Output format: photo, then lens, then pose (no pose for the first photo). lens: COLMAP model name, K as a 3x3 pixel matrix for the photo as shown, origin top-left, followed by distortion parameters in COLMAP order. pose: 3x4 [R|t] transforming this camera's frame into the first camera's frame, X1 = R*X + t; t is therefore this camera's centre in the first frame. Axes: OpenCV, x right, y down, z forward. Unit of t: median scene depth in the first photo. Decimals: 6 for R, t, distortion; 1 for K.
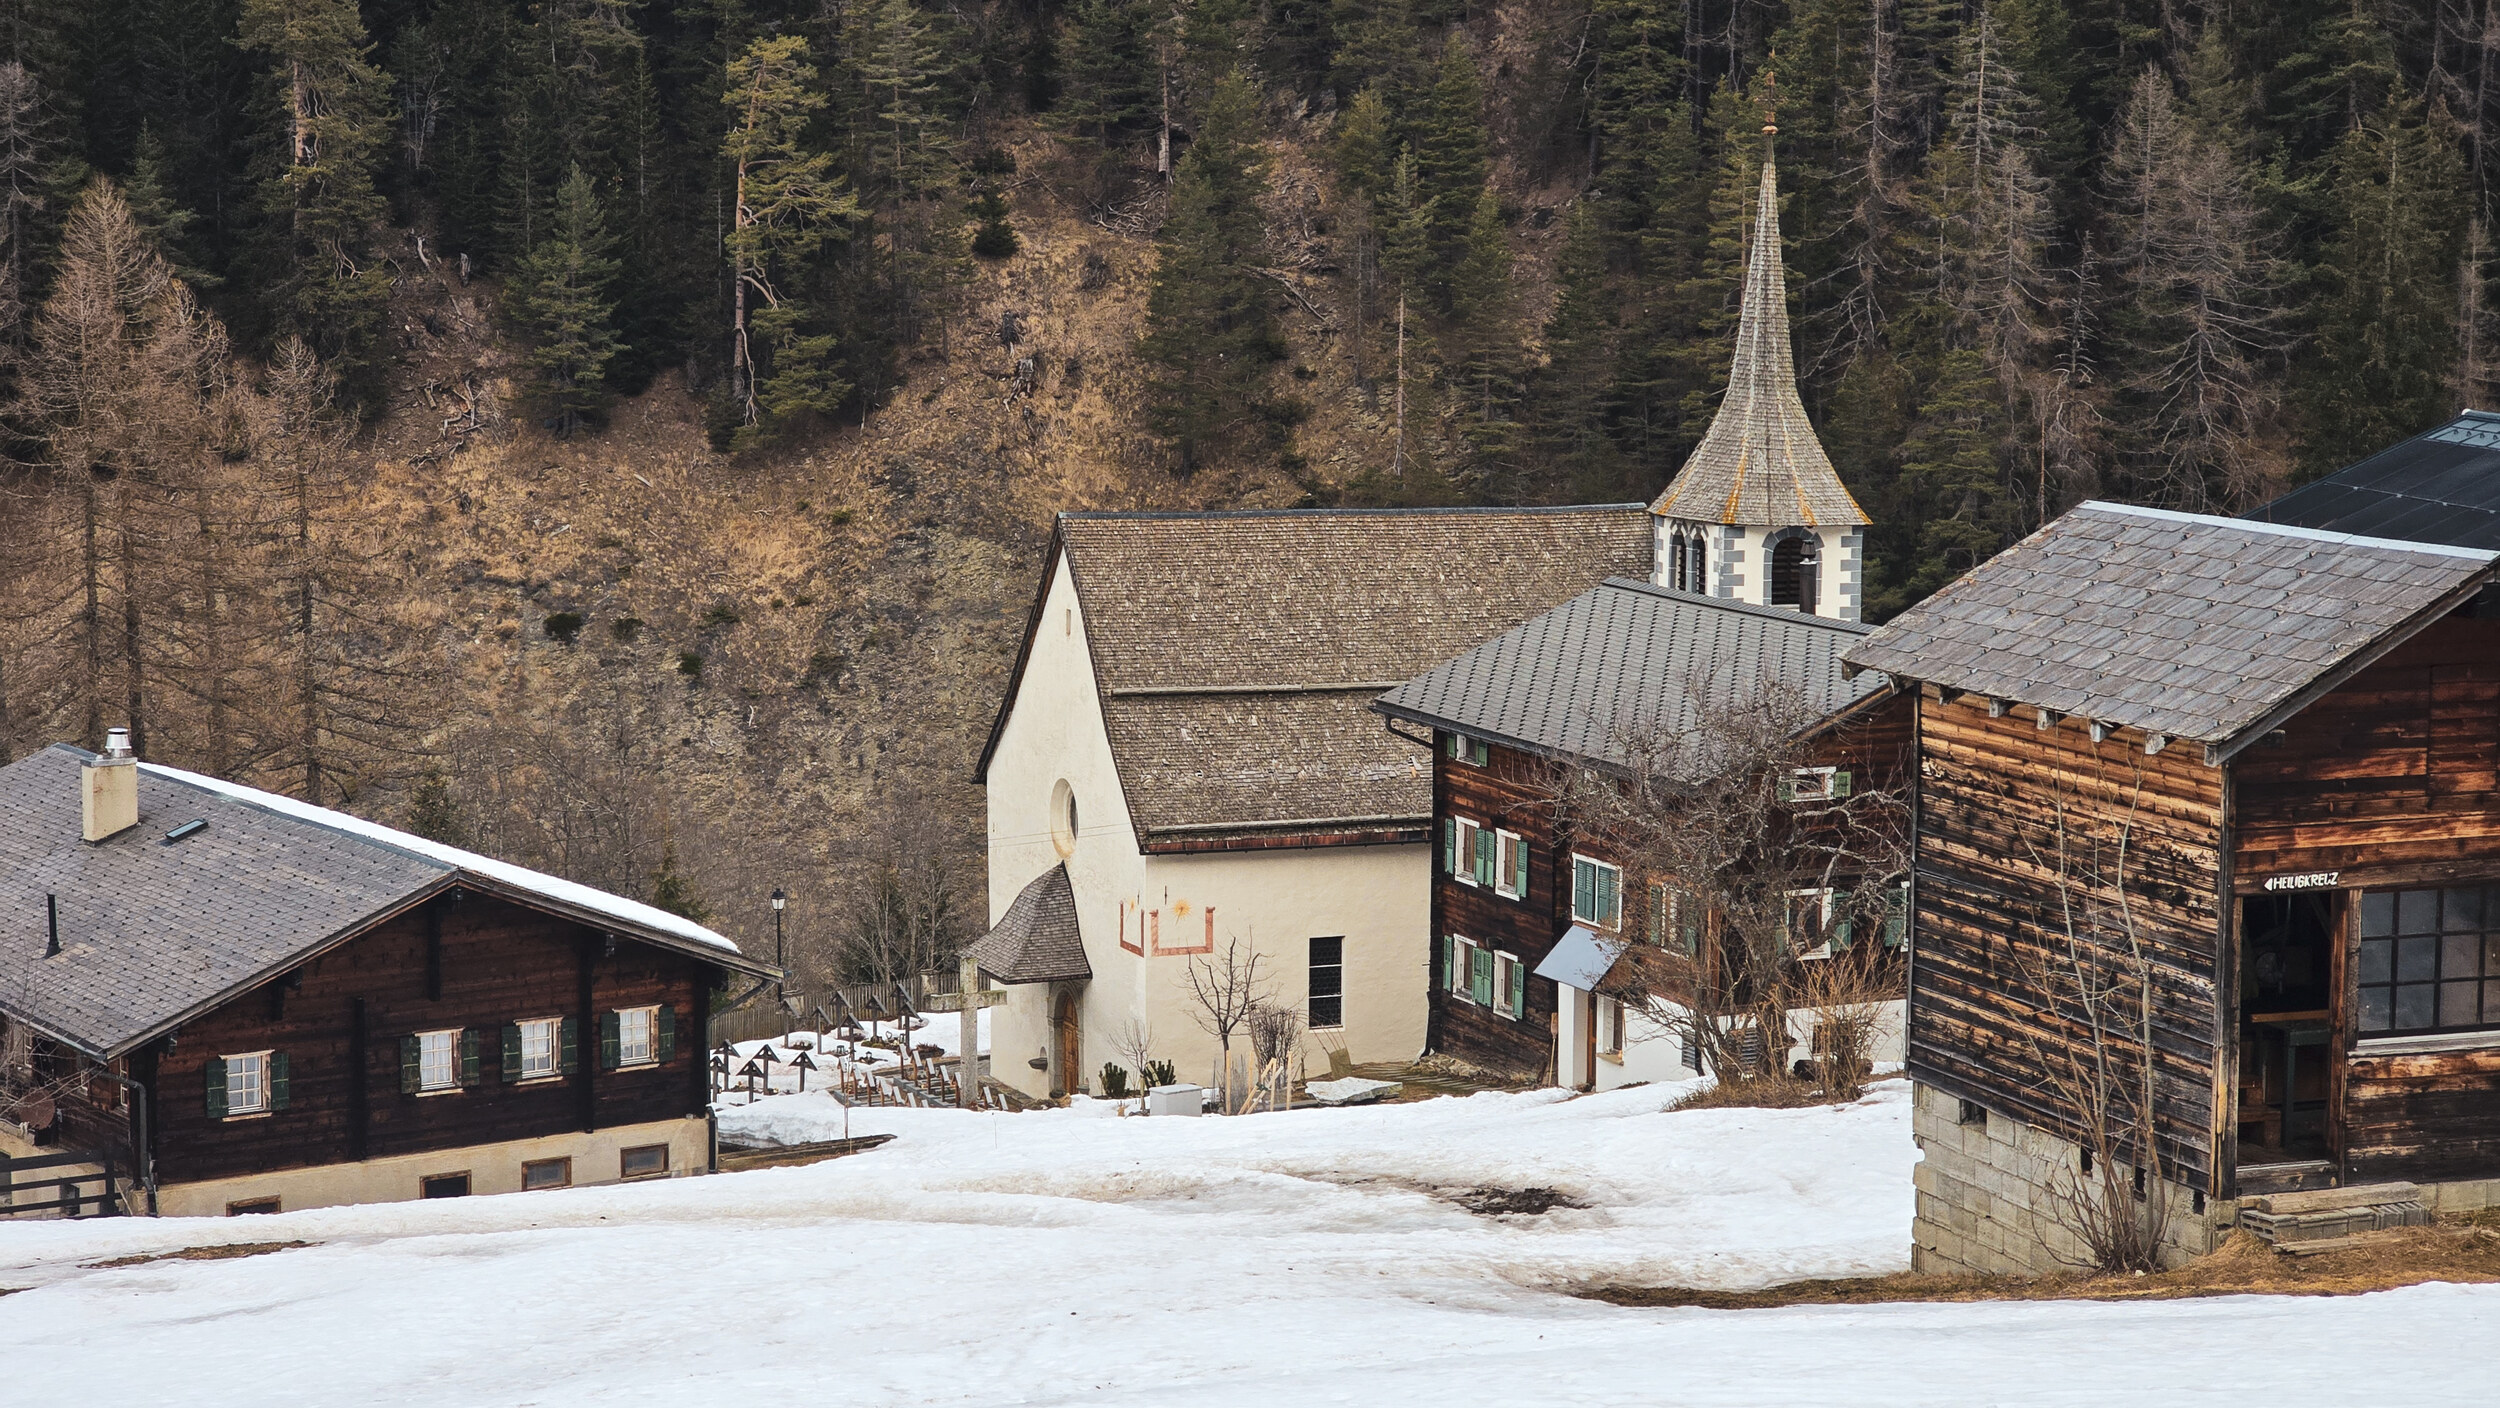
lens RADIAL K [[4701.2, 0, 1250.0], [0, 4701.2, 704.0], [0, 0, 1]] dist [-0.271768, 3.952848]
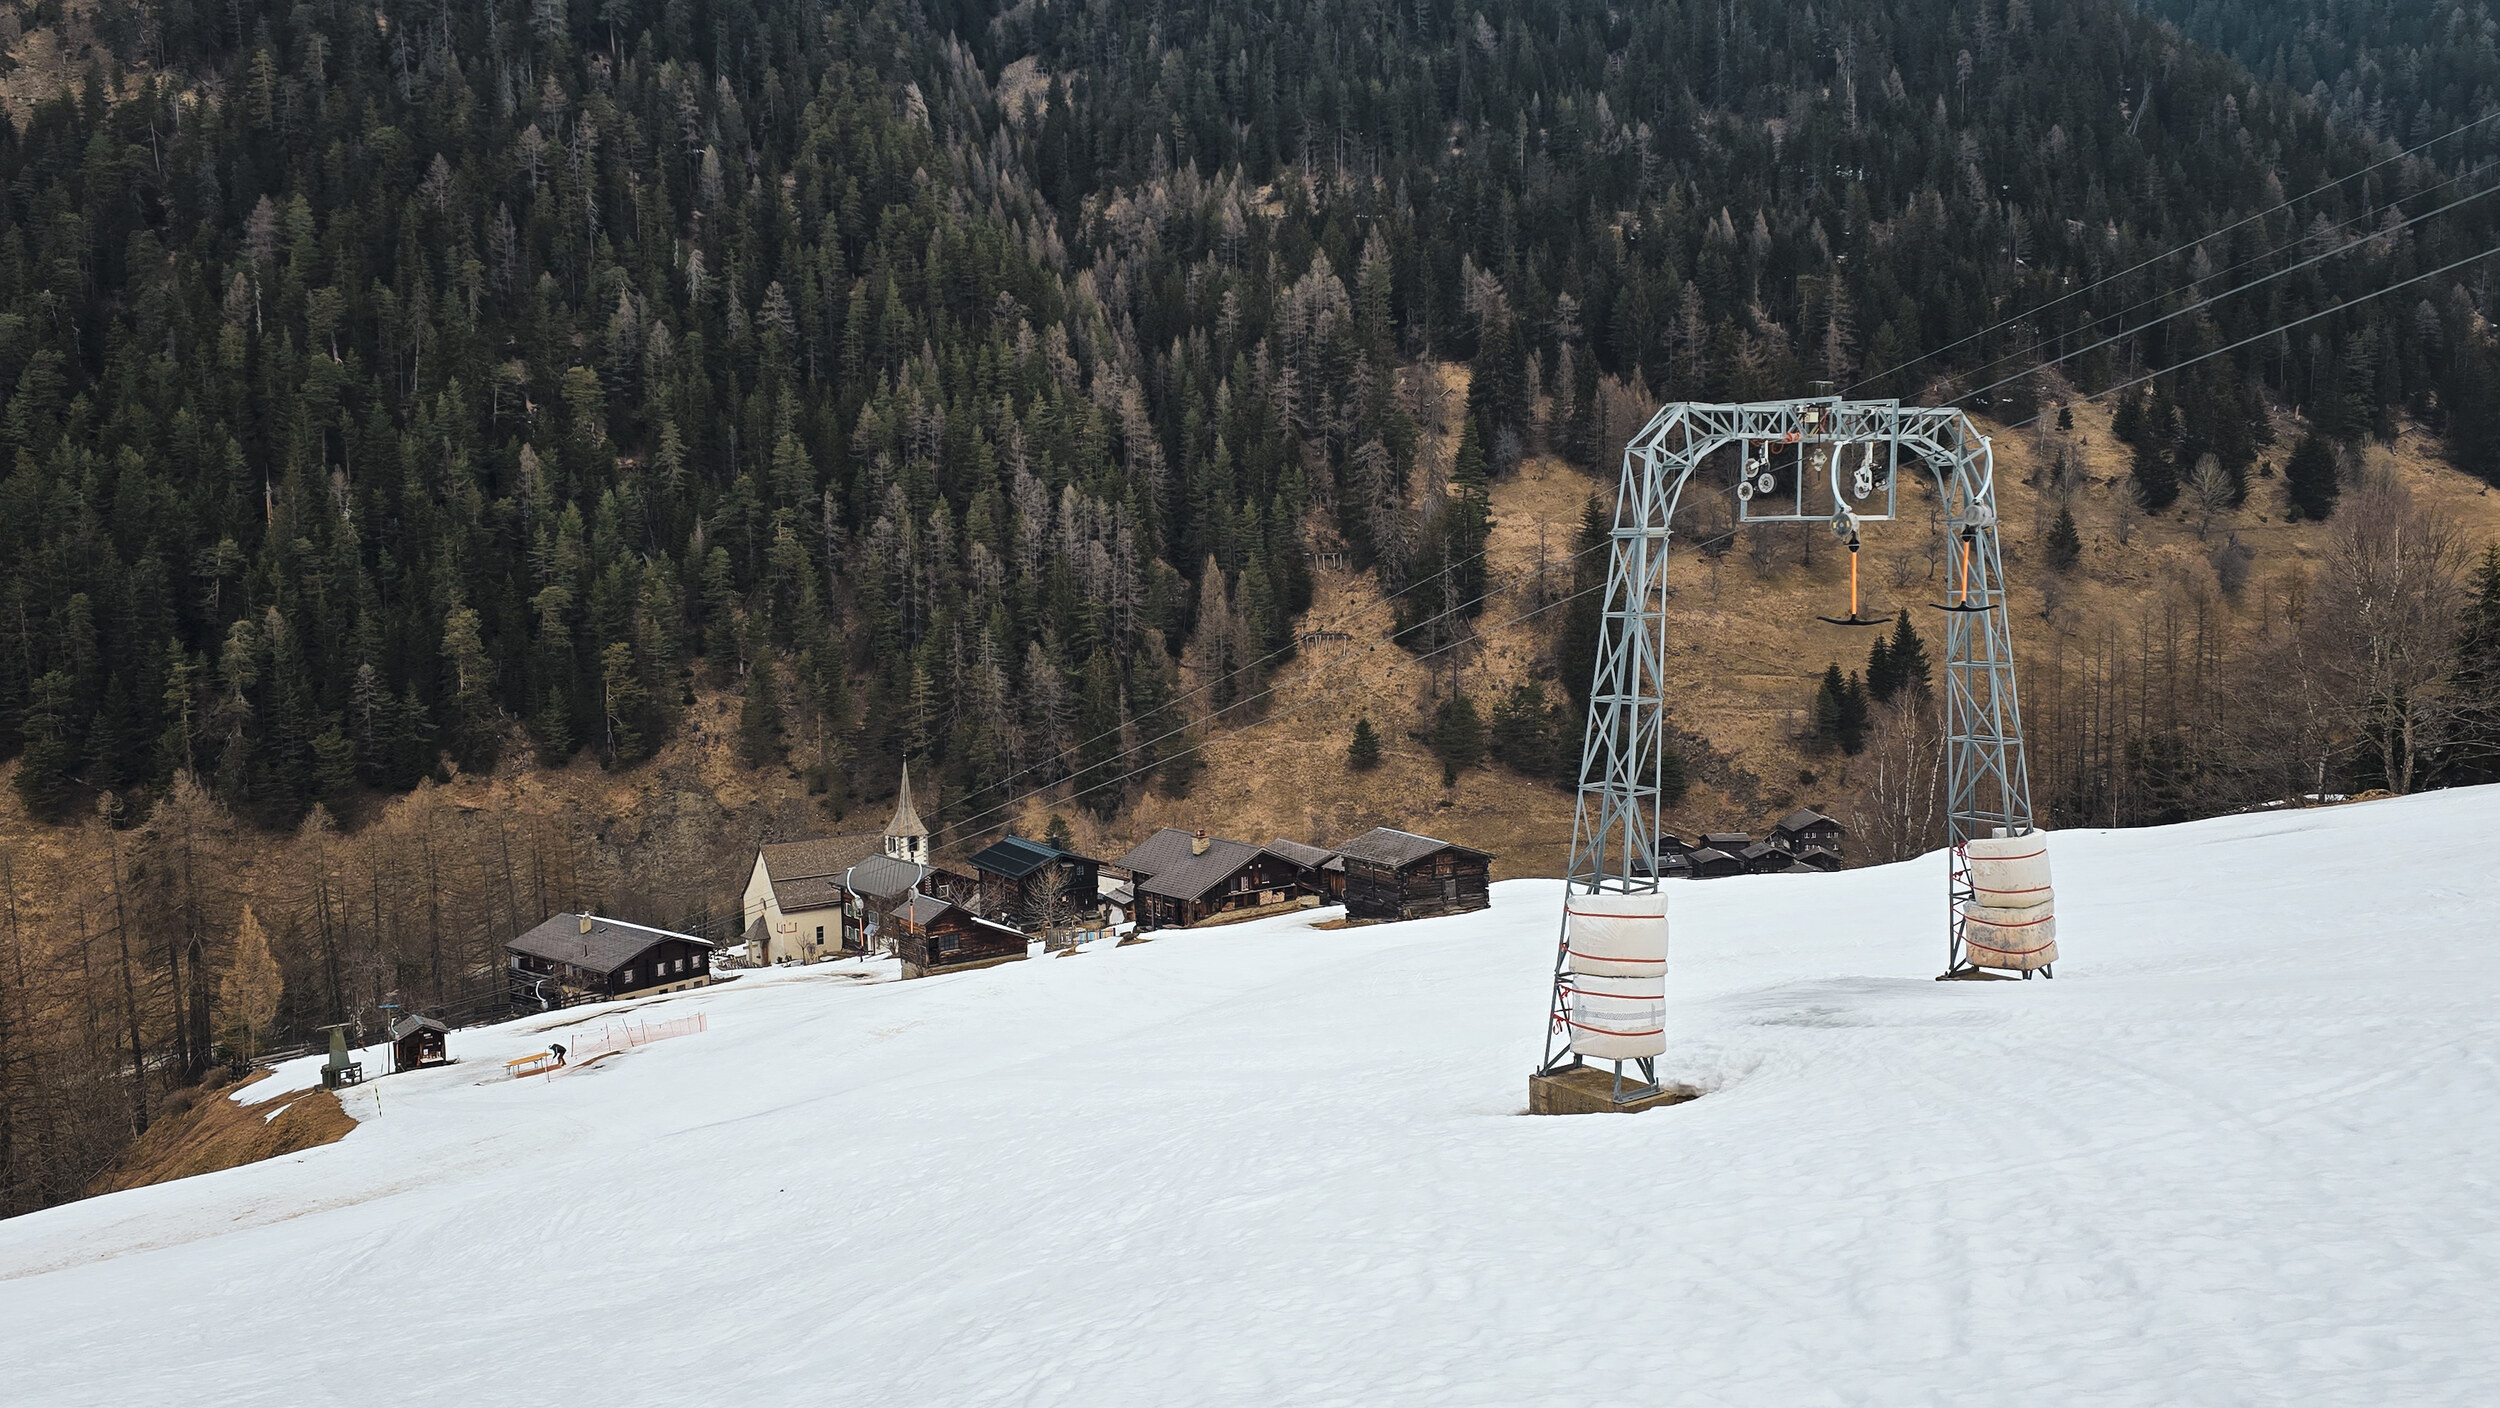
lens RADIAL K [[1829.9, 0, 1252.4], [0, 1829.9, 703.8], [0, 0, 1]] dist [0.053830, -0.052462]
pose [[0.963163, -0.048849, 0.264445, -0.042126], [0.058642, 0.997850, -0.029260, -0.094427], [-0.262447, 0.043690, 0.963957, -0.926489]]
